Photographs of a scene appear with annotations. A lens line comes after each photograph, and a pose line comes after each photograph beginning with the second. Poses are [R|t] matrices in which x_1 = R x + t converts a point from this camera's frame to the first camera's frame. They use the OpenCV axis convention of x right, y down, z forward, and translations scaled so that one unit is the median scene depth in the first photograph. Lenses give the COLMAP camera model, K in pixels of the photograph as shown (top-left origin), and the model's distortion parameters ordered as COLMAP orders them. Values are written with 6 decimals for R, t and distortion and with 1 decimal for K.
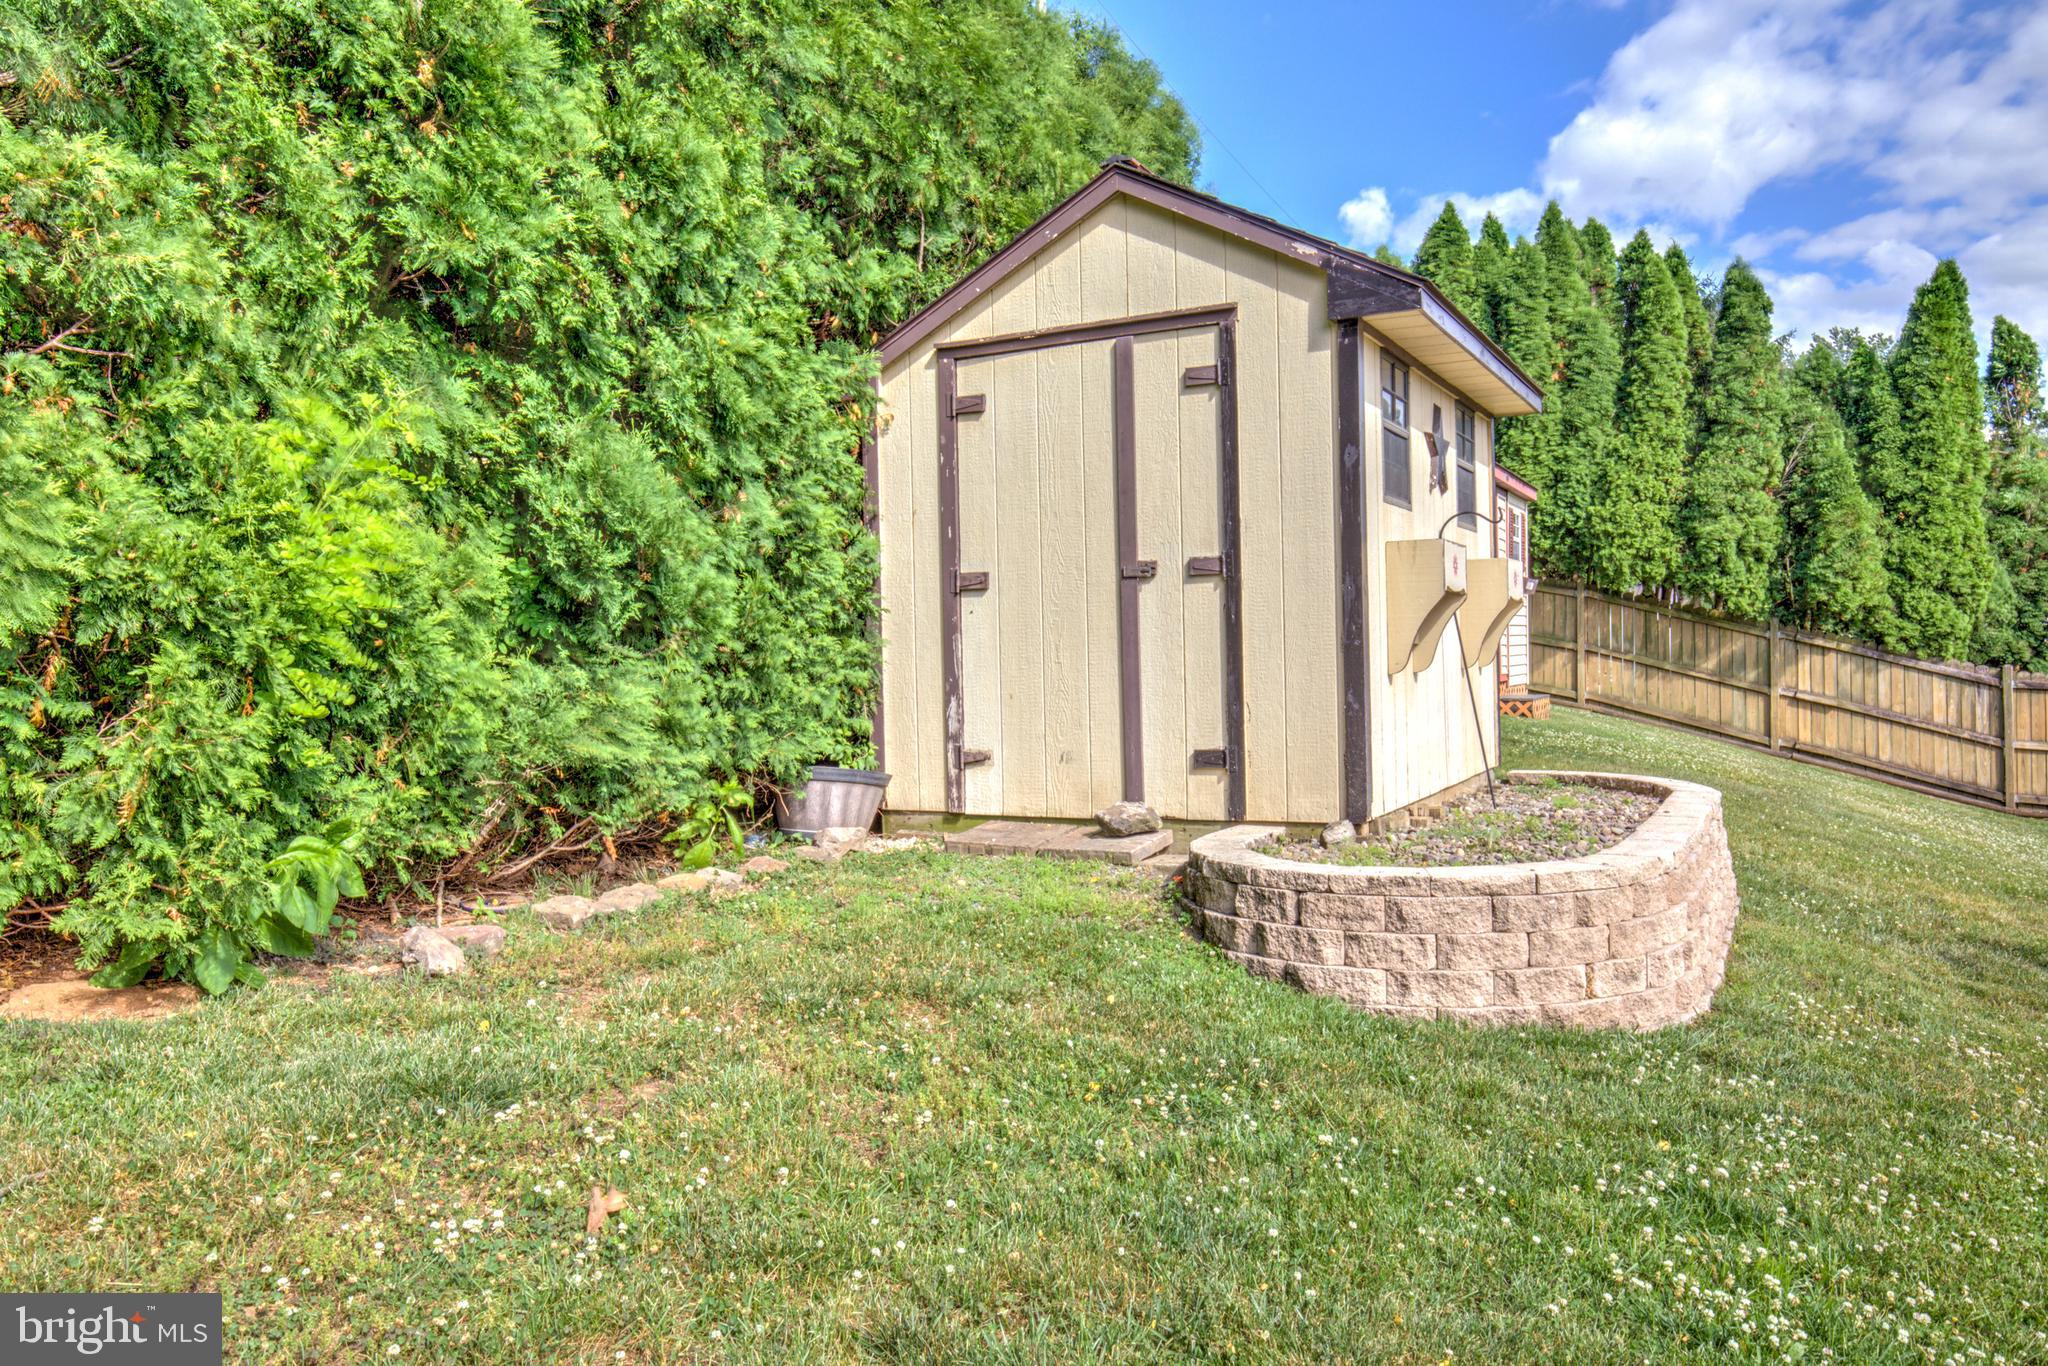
lens RADIAL K [[1525.0, 0, 1024.2], [0, 1525.0, 681.1], [0, 0, 1]] dist [0.040644, 0.000523]
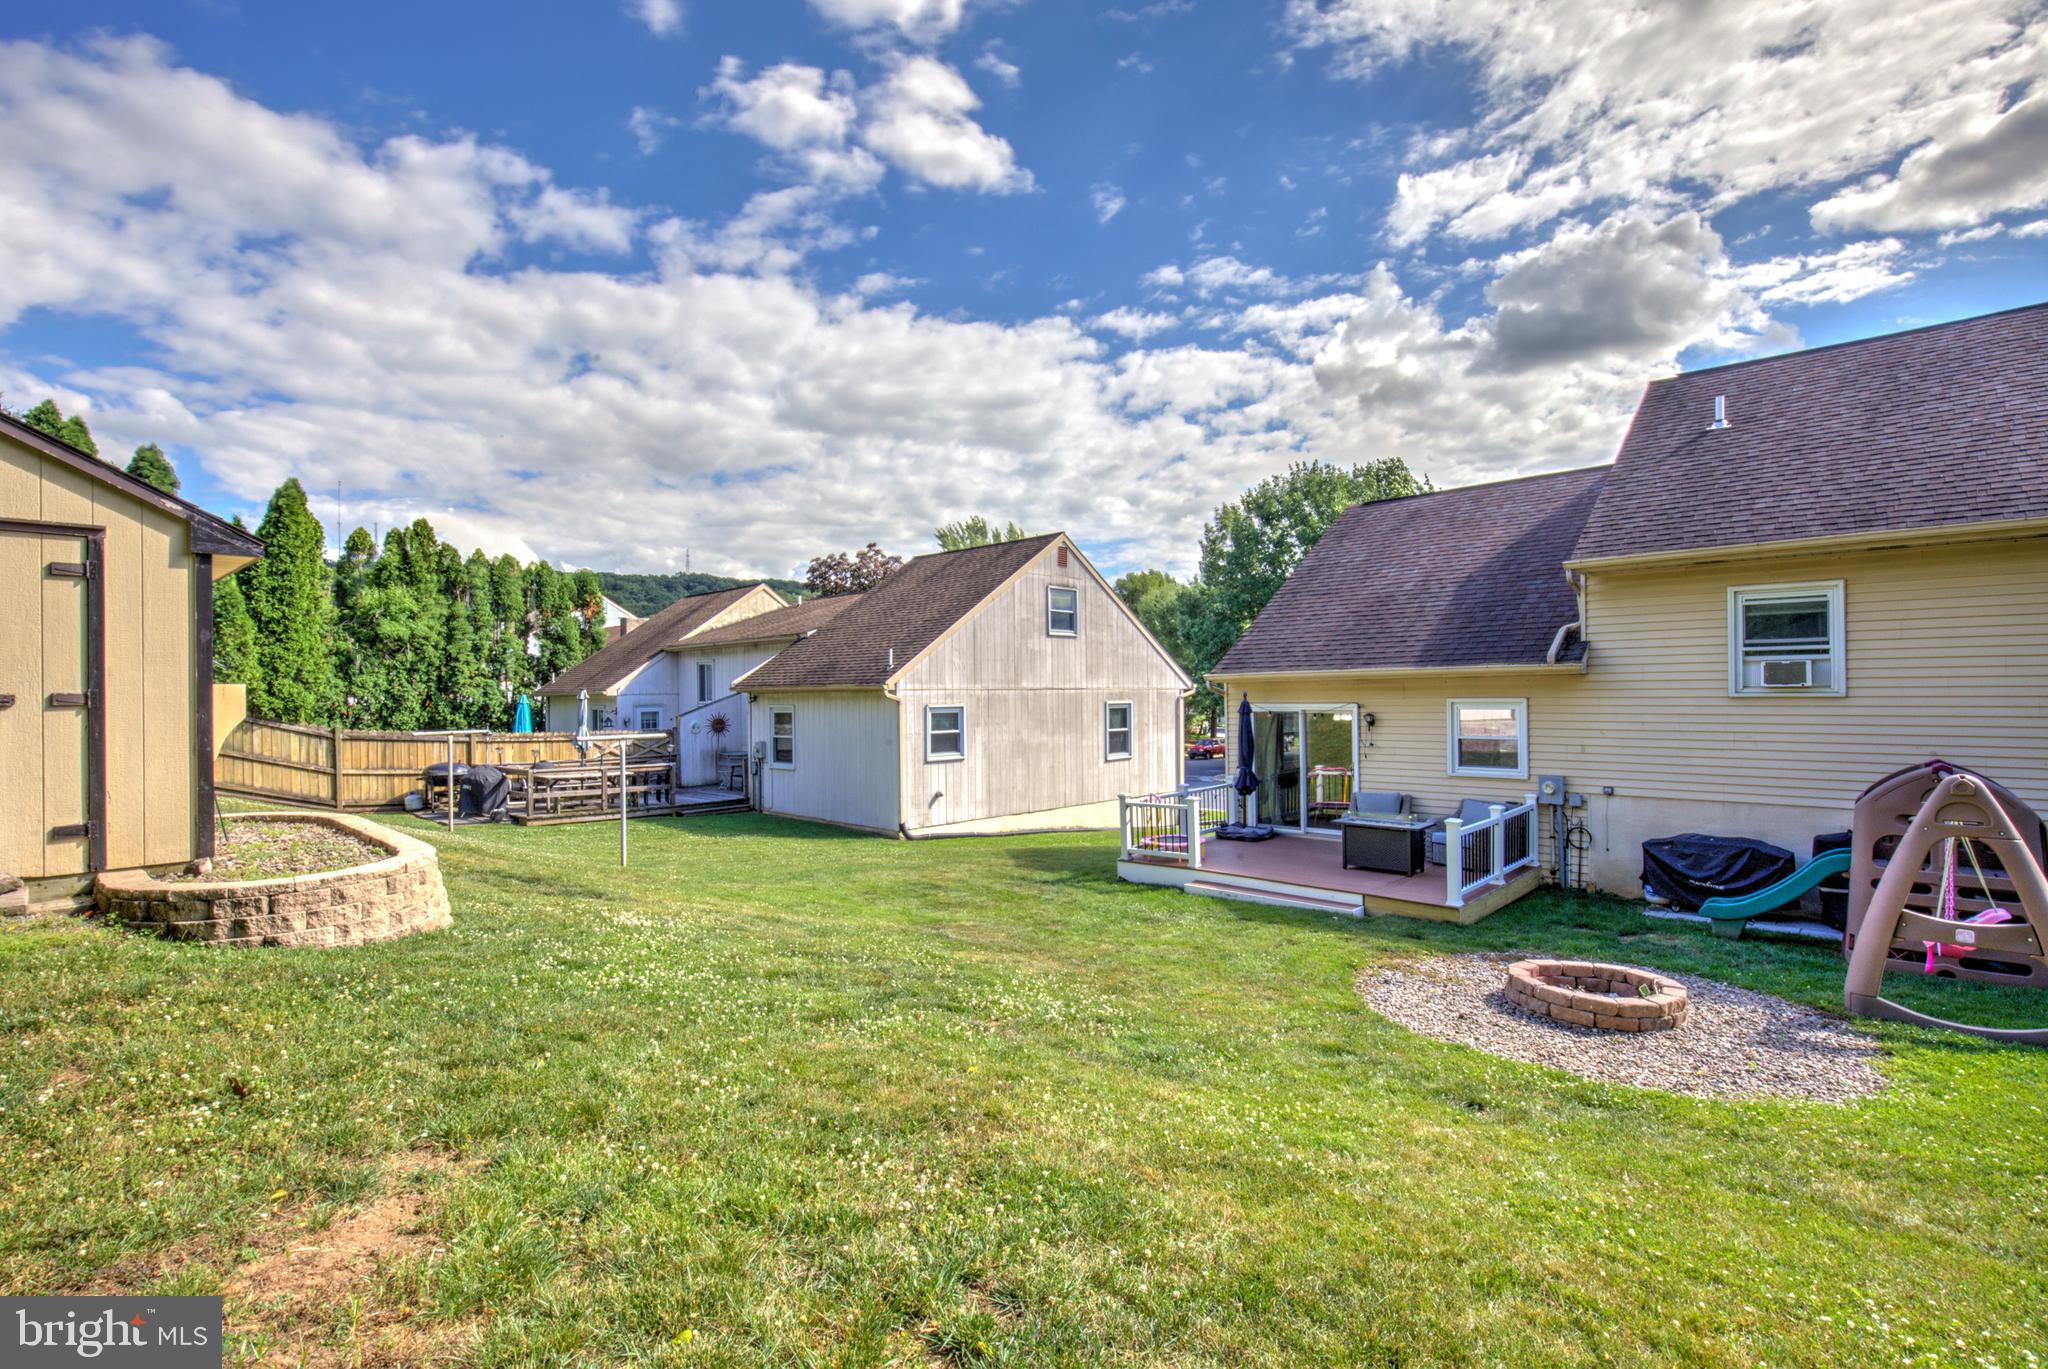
lens RADIAL K [[926.5, 0, 1024.7], [0, 926.5, 687.5], [0, 0, 1]] dist [0.000090, 0.000356]
pose [[0.306741, 0.019425, 0.951595, -0.442167], [0.018453, 0.999482, -0.026350, -0.046314], [-0.951614, 0.025643, 0.306224, -0.139256]]
